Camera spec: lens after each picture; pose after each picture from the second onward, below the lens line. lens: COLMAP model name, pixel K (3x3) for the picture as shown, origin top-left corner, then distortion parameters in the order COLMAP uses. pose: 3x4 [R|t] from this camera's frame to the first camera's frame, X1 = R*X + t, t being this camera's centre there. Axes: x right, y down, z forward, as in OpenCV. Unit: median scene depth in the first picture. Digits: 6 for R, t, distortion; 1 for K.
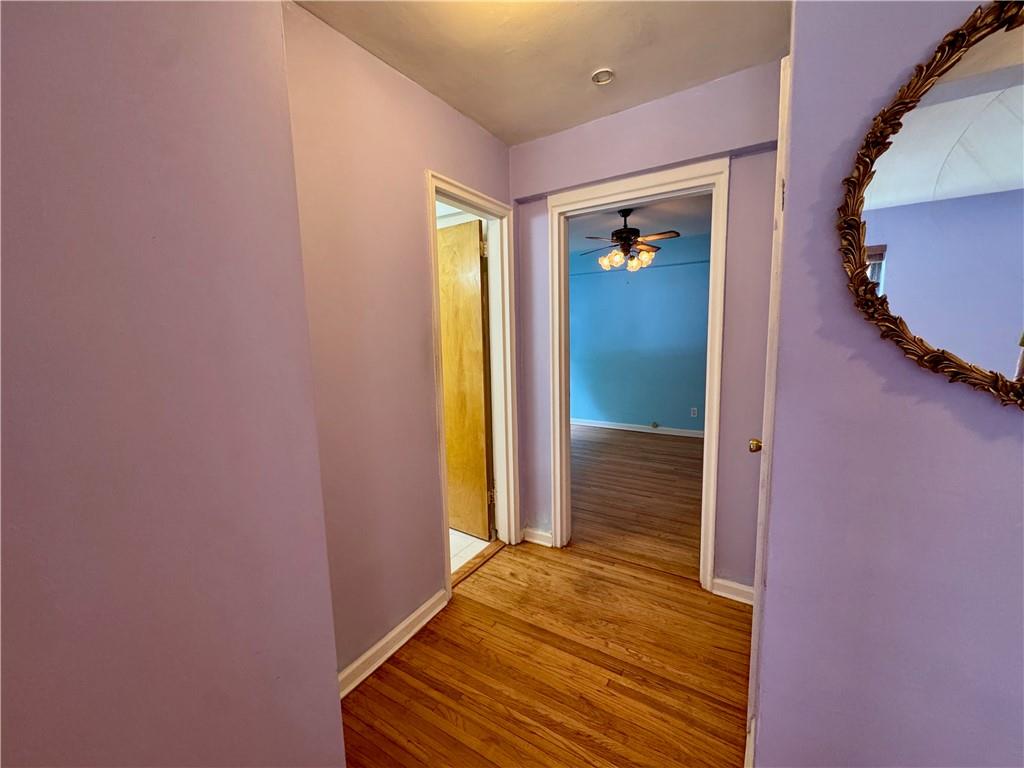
lens RADIAL K [[408.1, 0, 512.0], [0, 408.1, 384.0], [0, 0, 1]] dist [-0.003998, 0.000376]
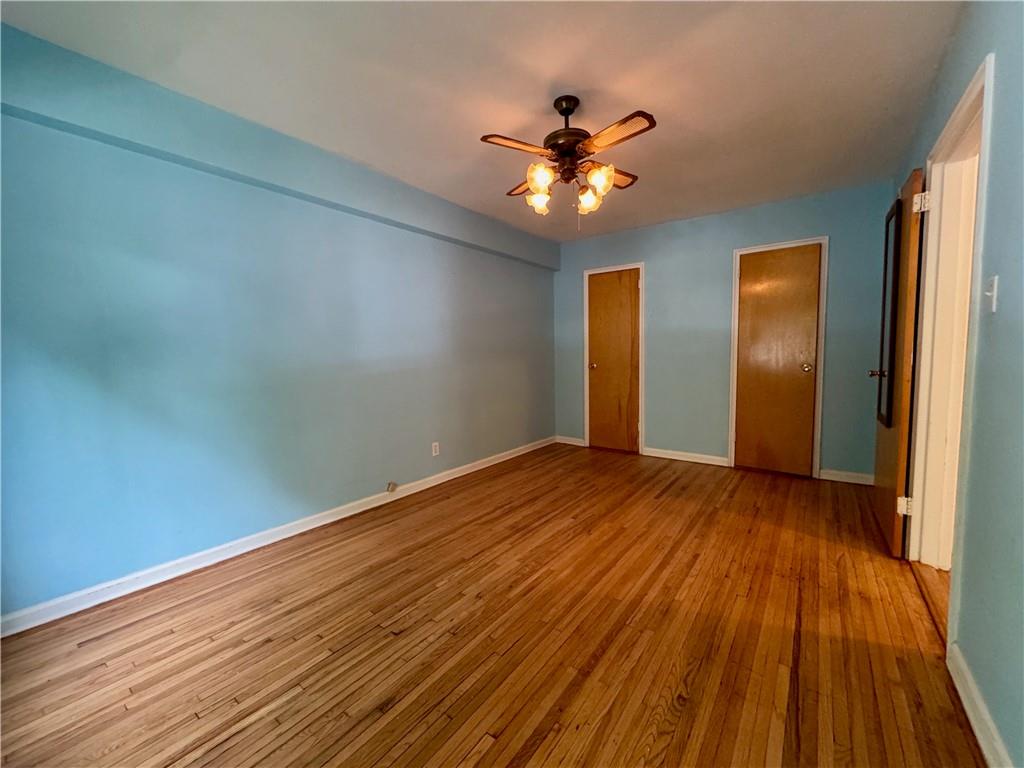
lens RADIAL K [[408.1, 0, 512.0], [0, 408.1, 384.0], [0, 0, 1]] dist [-0.003998, 0.000376]
pose [[0.080212, -0.056215, 0.995191, -0.315407], [0.139047, 0.989278, 0.044674, -0.071998], [-0.987032, 0.134795, 0.087168, 1.078983]]
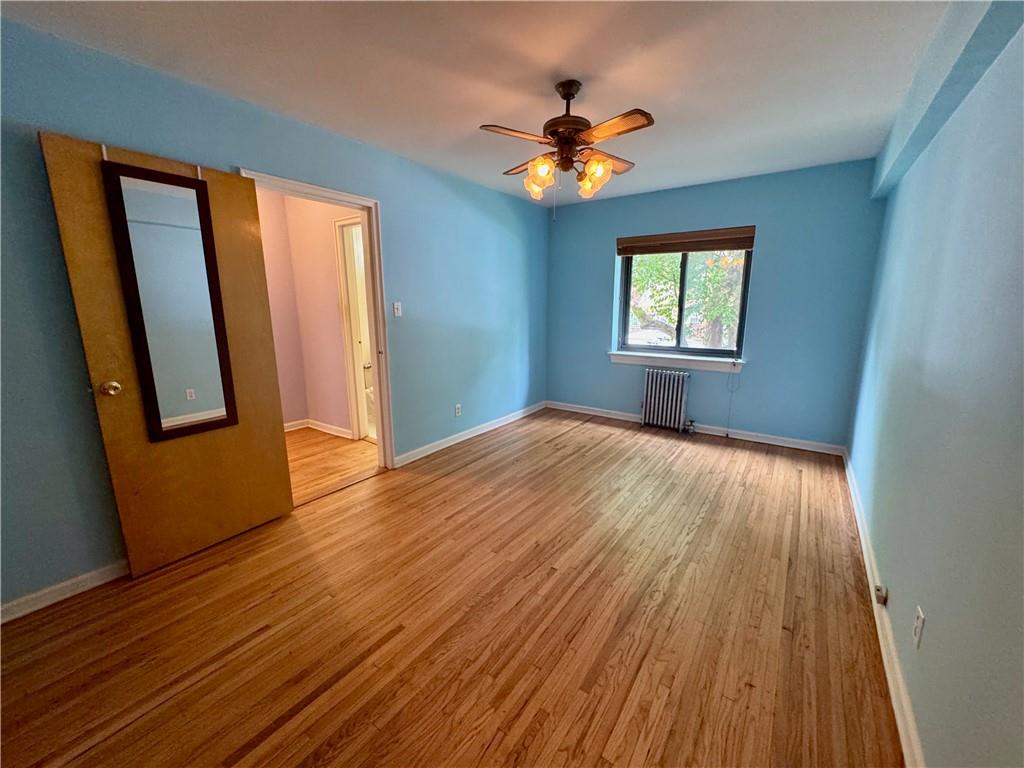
lens RADIAL K [[408.1, 0, 512.0], [0, 408.1, 384.0], [0, 0, 1]] dist [-0.003998, 0.000376]
pose [[-0.058154, 0.219956, -0.973775, 0.923456], [-0.120321, 0.966771, 0.225560, -0.145422], [0.991030, 0.130282, -0.029756, 0.992462]]
